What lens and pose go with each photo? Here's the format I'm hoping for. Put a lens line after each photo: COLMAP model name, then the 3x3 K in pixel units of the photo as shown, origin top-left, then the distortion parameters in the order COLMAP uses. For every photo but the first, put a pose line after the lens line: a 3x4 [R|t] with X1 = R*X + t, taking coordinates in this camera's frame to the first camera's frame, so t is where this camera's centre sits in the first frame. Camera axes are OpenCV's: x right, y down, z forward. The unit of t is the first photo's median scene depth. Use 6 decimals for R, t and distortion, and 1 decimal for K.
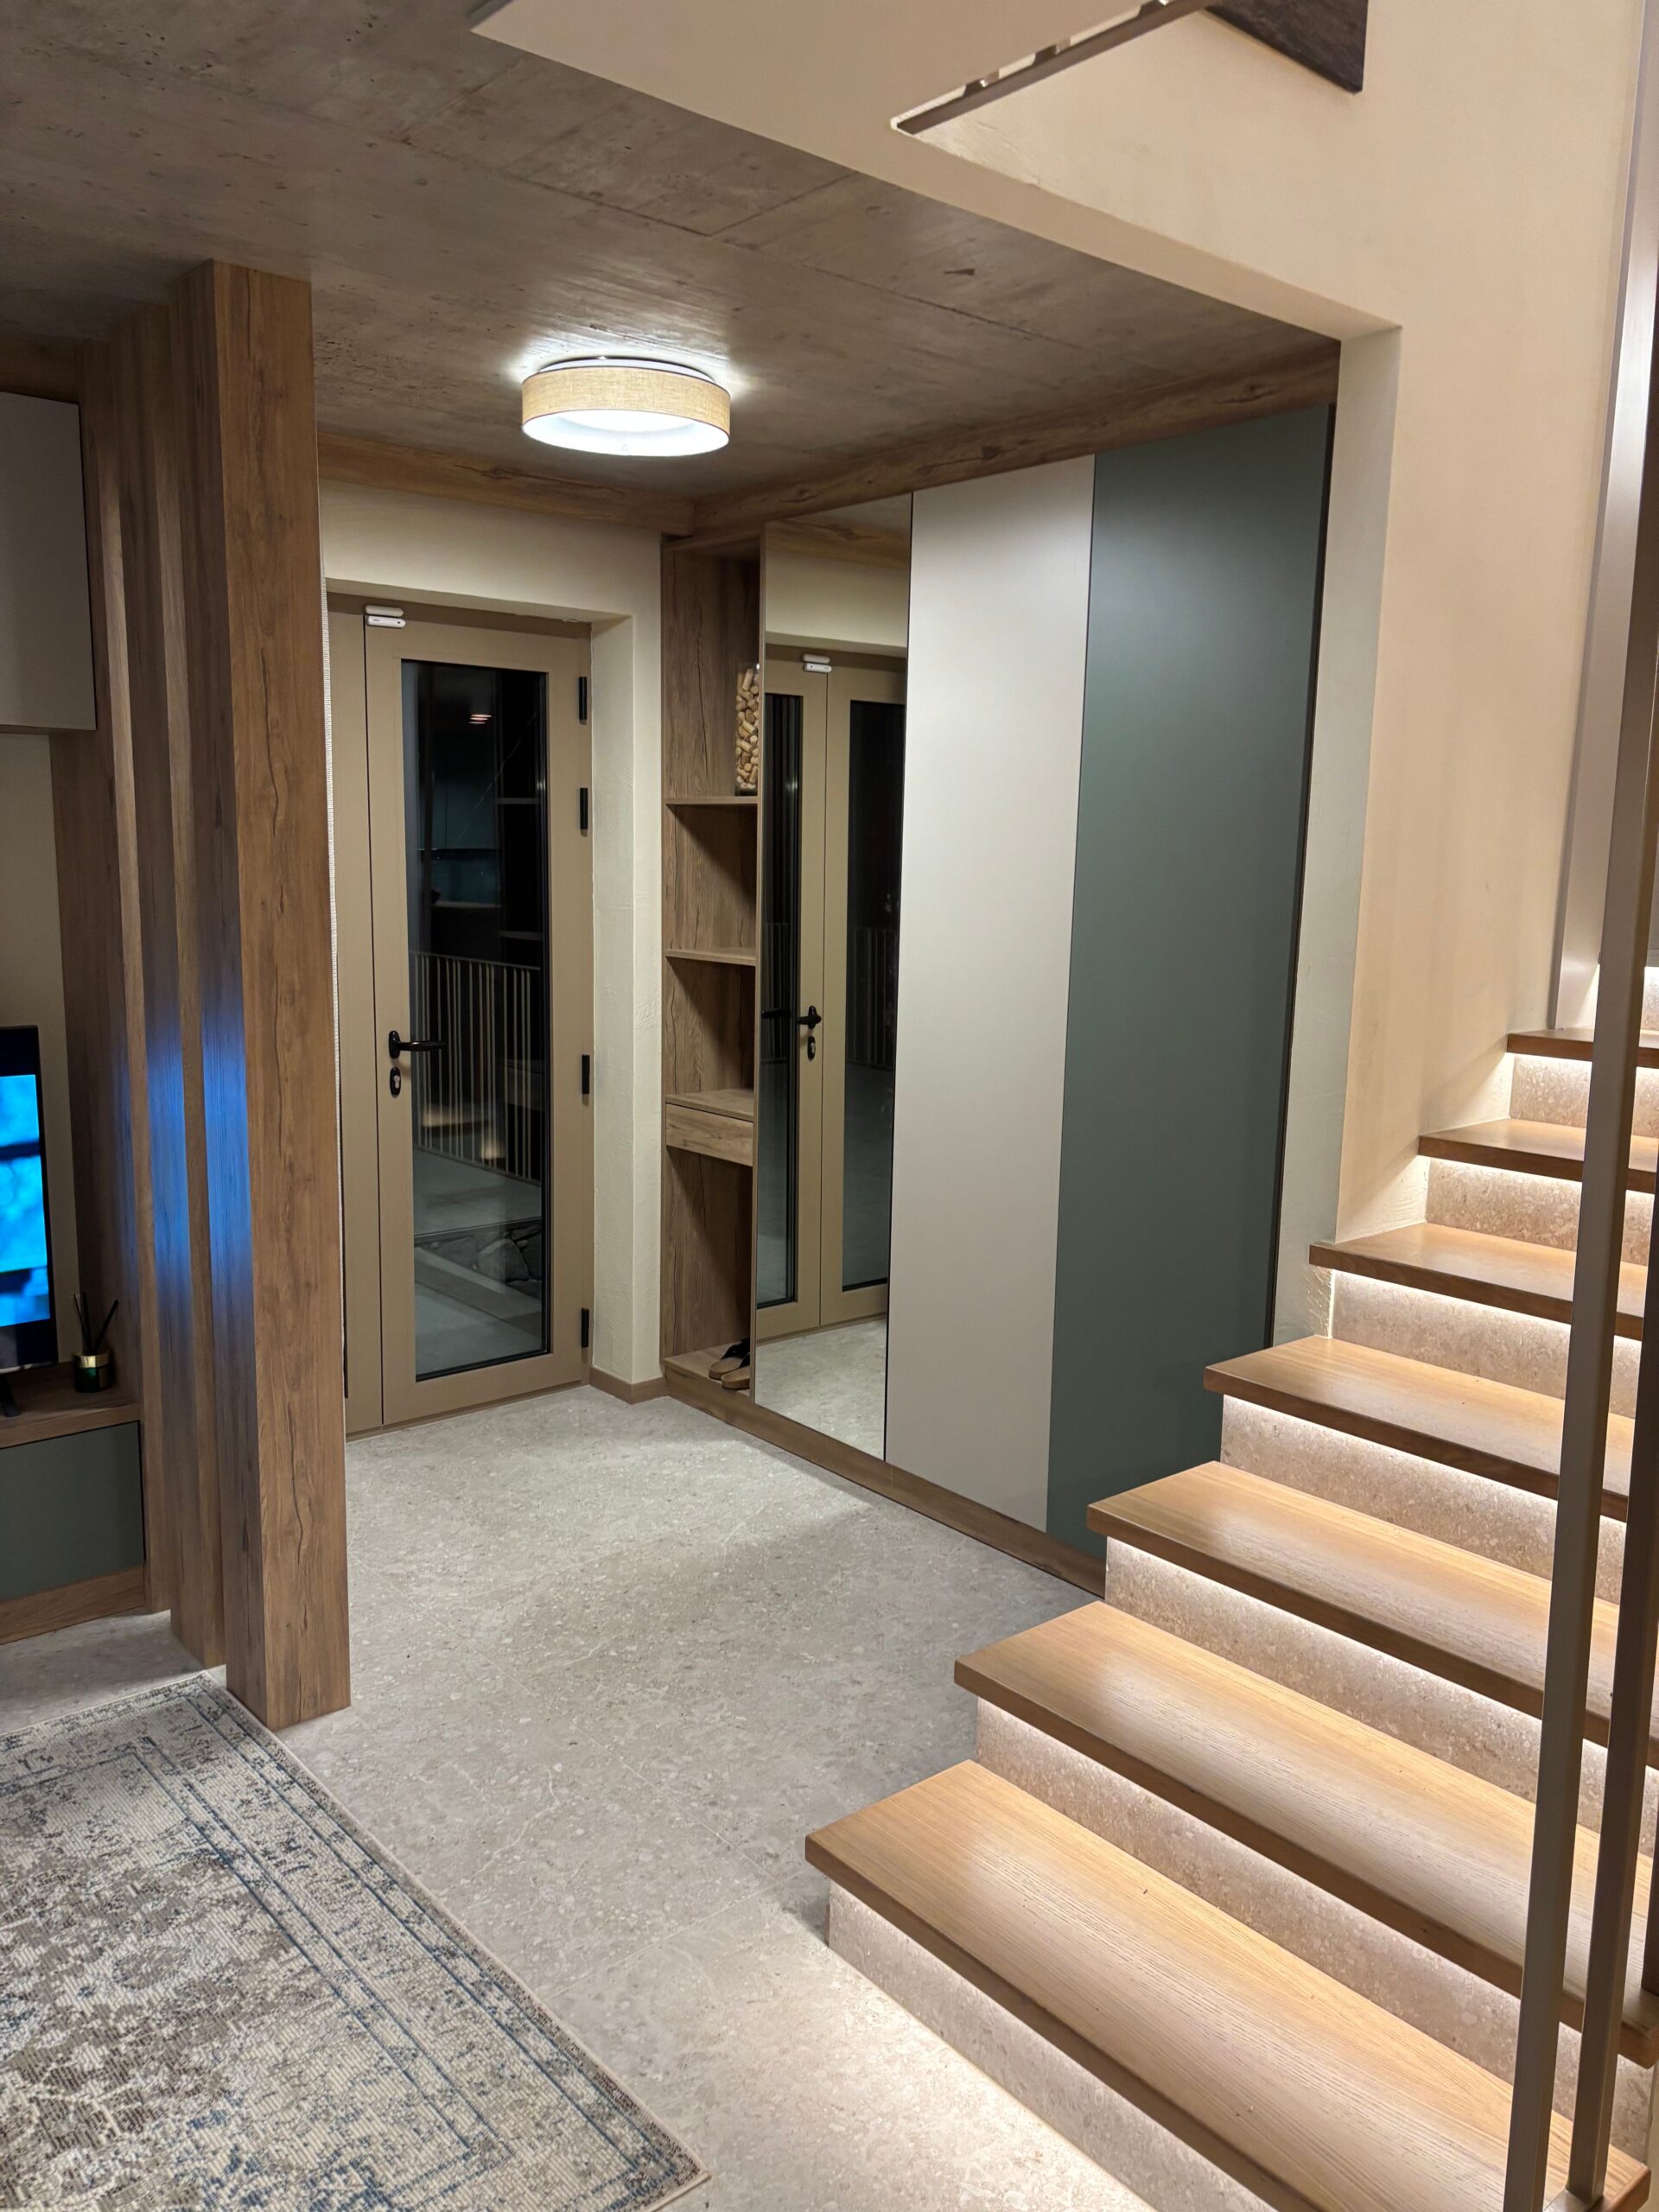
lens RADIAL K [[1658.6, 0, 809.3], [0, 1658.6, 1101.4], [0, 0, 1]] dist [0.031832, -0.050366]
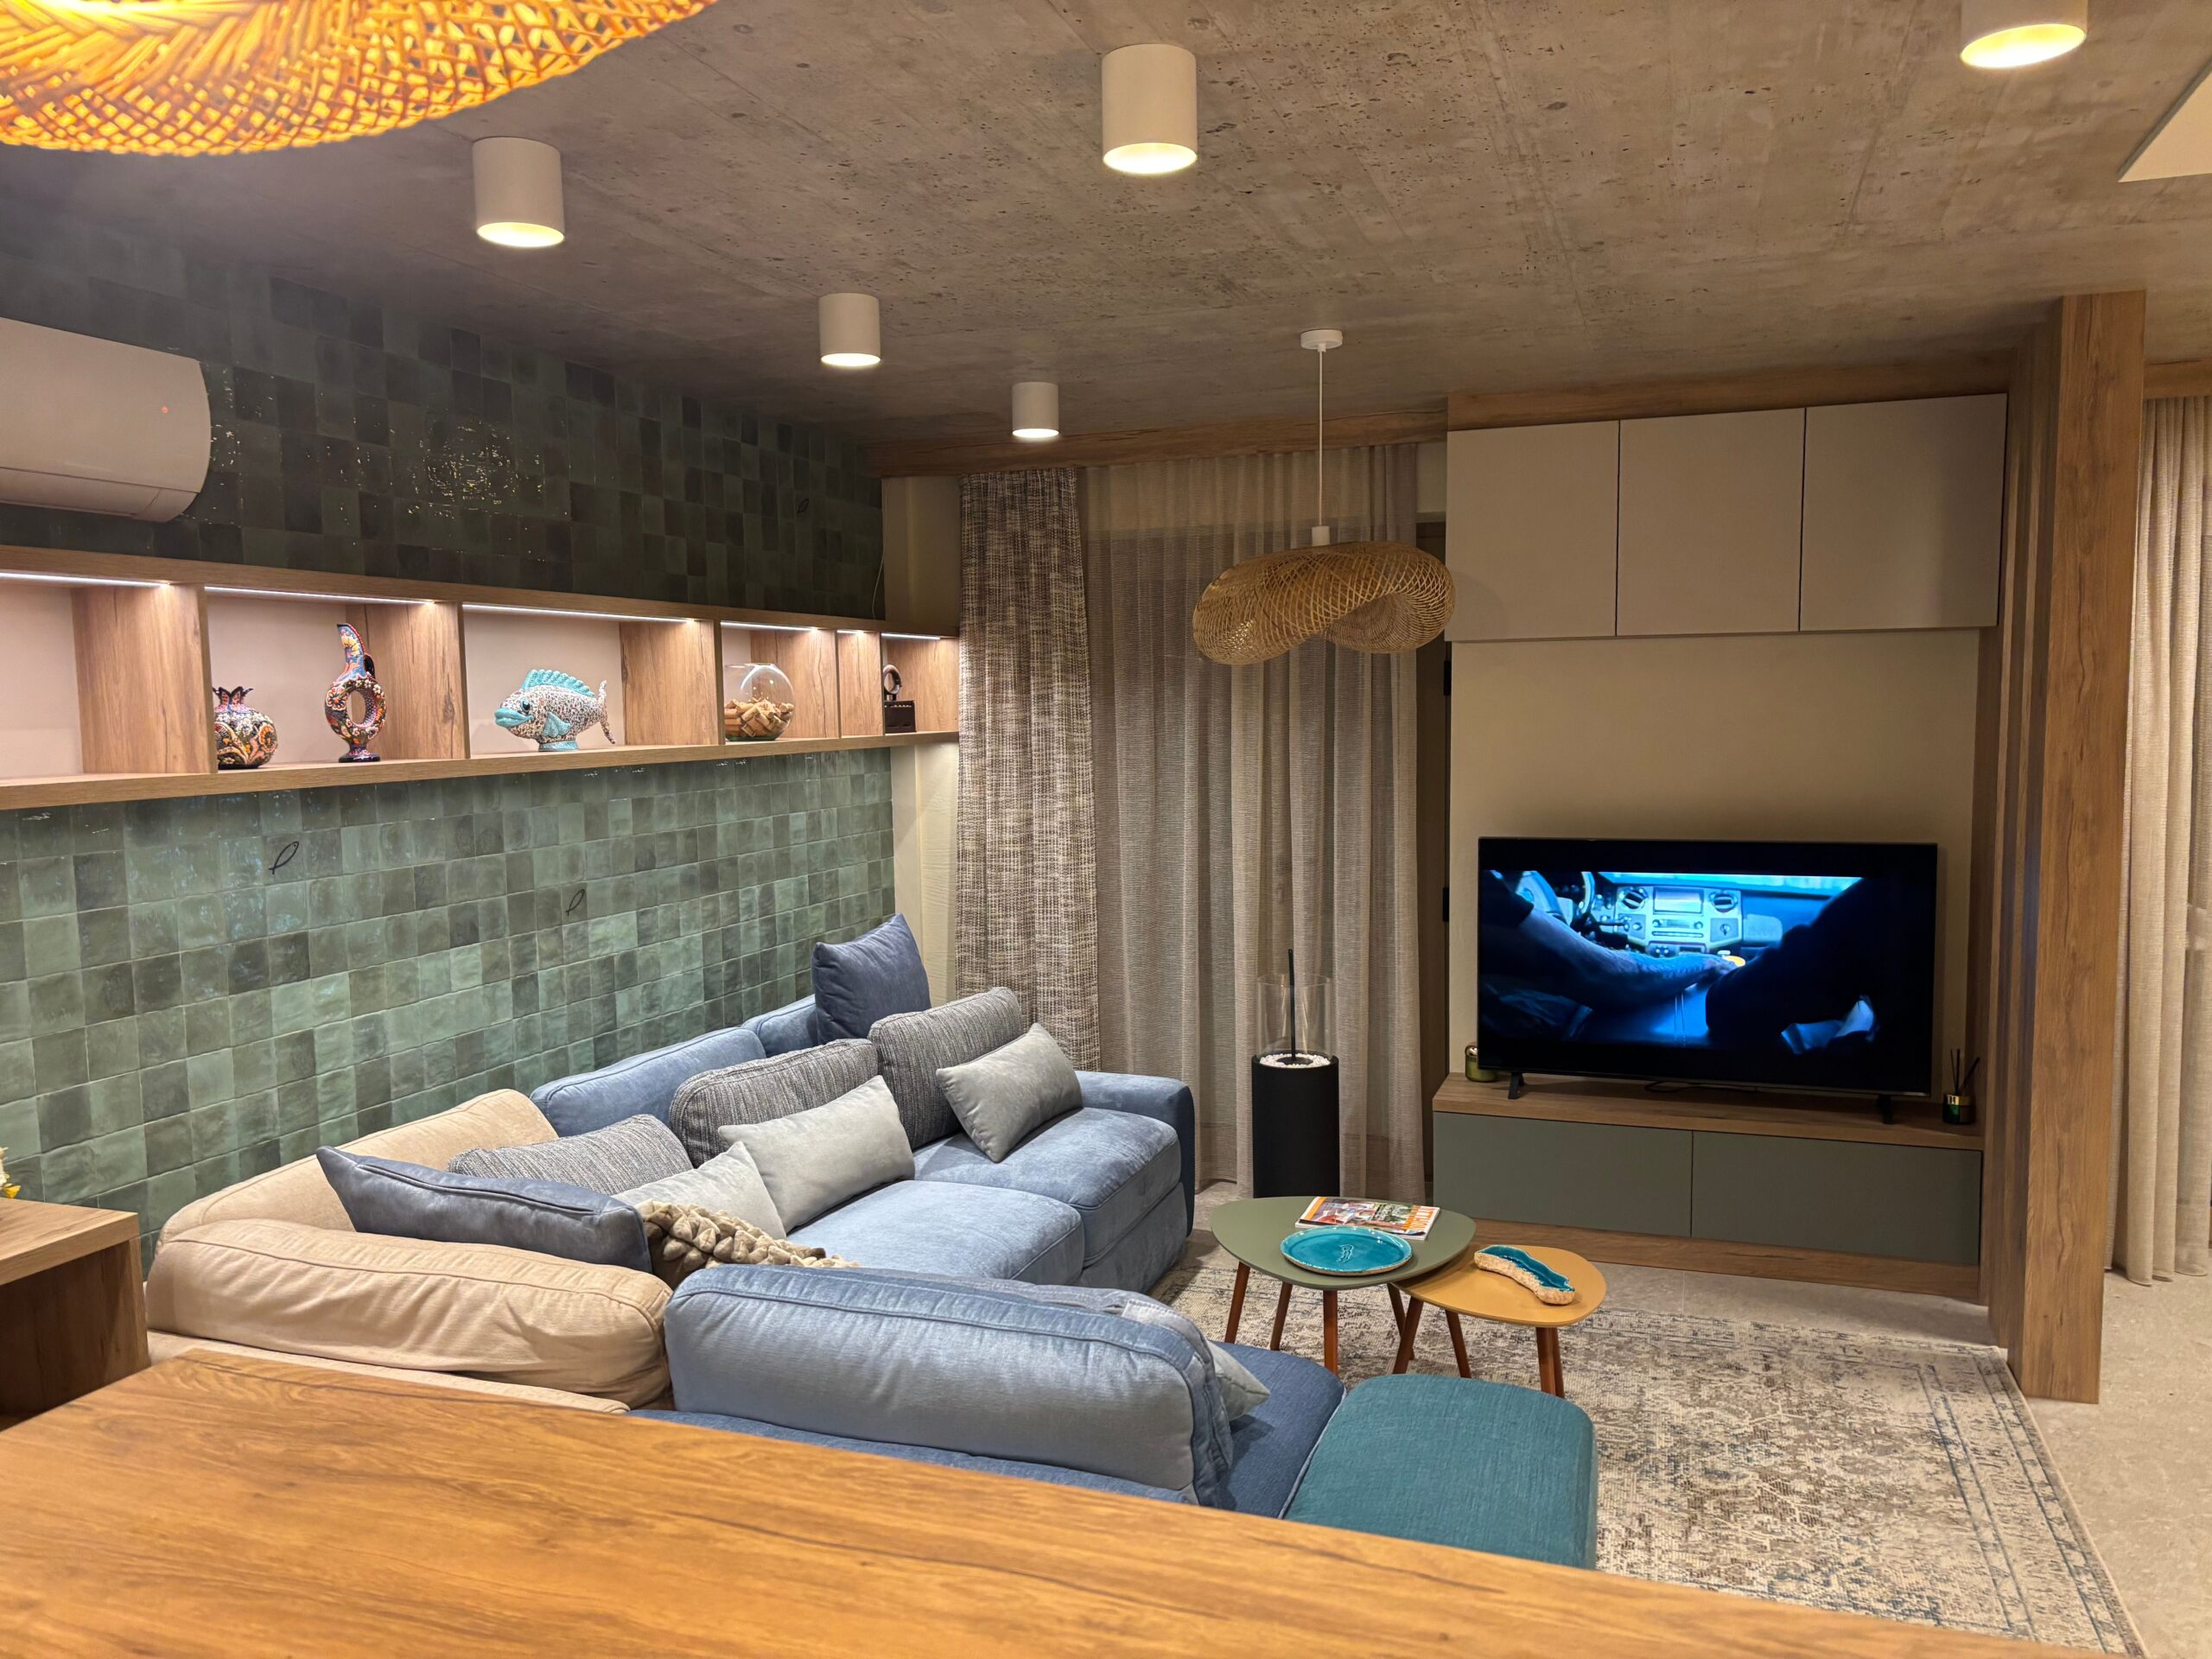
lens RADIAL K [[1658.6, 0, 1103.7], [0, 1658.6, 829.2], [0, 0, 1]] dist [0.031832, -0.050366]
pose [[0.501910, 0.047369, -0.863622, 0.436923], [-0.120571, 0.992582, -0.015629, 0.054575], [0.856475, 0.111972, 0.503898, -0.322879]]
